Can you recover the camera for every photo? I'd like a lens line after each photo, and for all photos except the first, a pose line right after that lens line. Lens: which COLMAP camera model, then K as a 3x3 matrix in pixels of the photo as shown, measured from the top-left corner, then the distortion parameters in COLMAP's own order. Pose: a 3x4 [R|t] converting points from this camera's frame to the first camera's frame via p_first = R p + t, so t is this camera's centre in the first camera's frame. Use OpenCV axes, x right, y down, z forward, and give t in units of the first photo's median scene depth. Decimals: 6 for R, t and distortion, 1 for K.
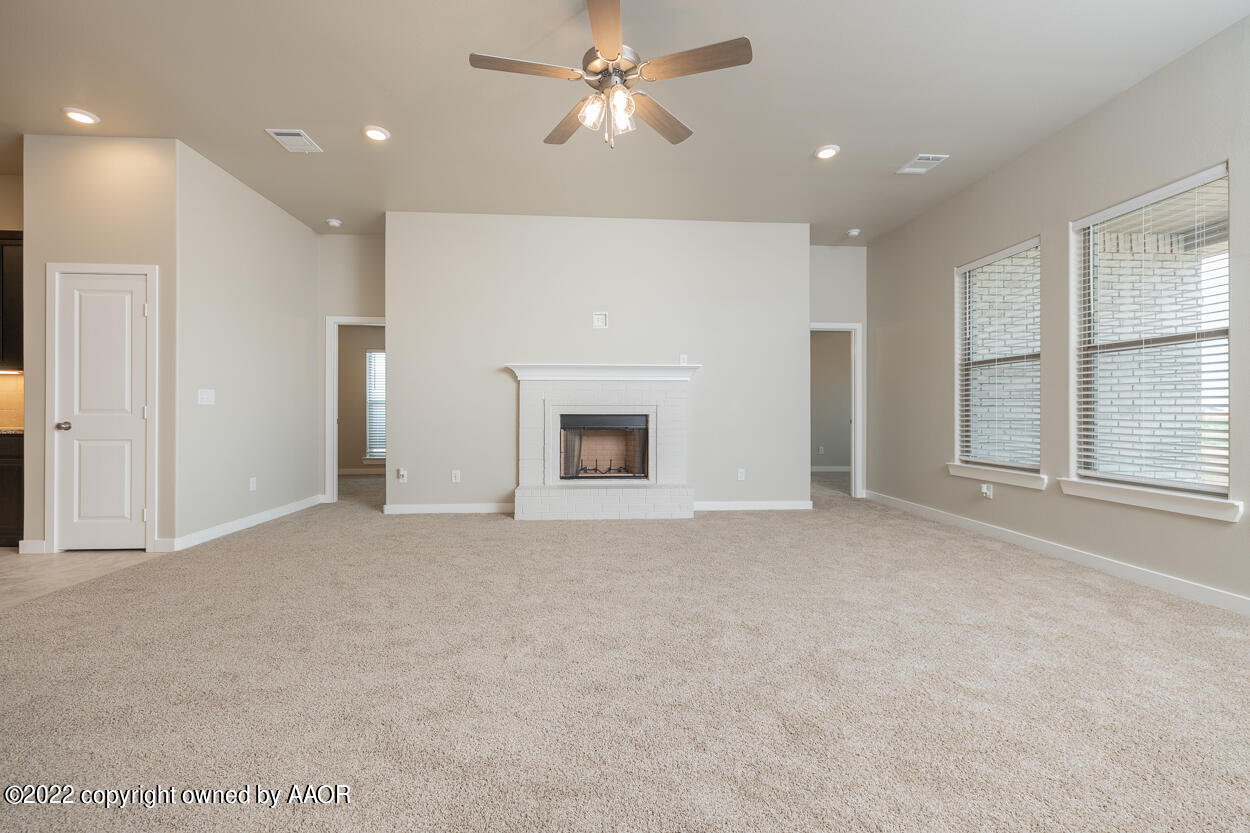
lens RADIAL K [[524.3, 0, 625.0], [0, 524.3, 416.5], [0, 0, 1]] dist [-0.000191, 0.000272]
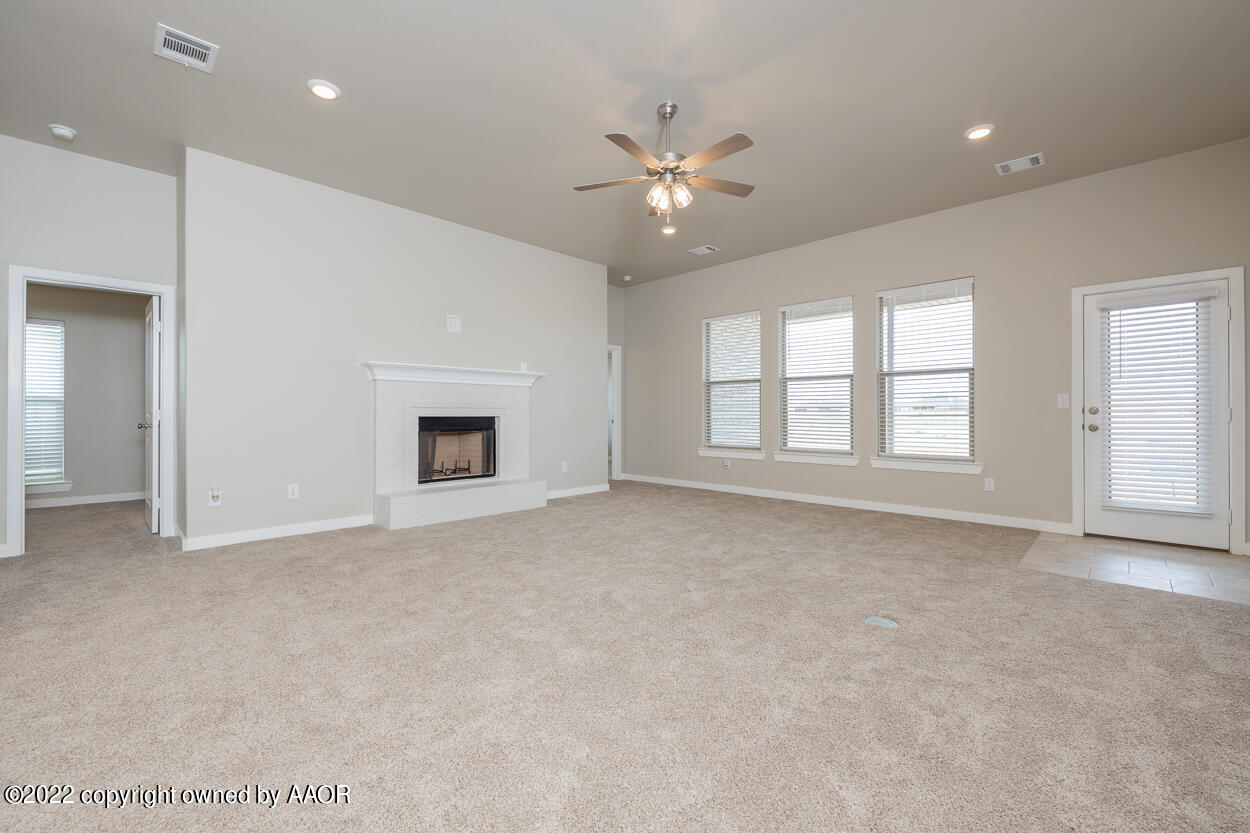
lens RADIAL K [[524.3, 0, 625.0], [0, 524.3, 416.5], [0, 0, 1]] dist [-0.000191, 0.000272]
pose [[0.748852, -0.003453, 0.662728, -0.479619], [0.004807, 0.999988, -0.000222, -0.002871], [-0.662719, 0.003352, 0.748860, 0.020277]]
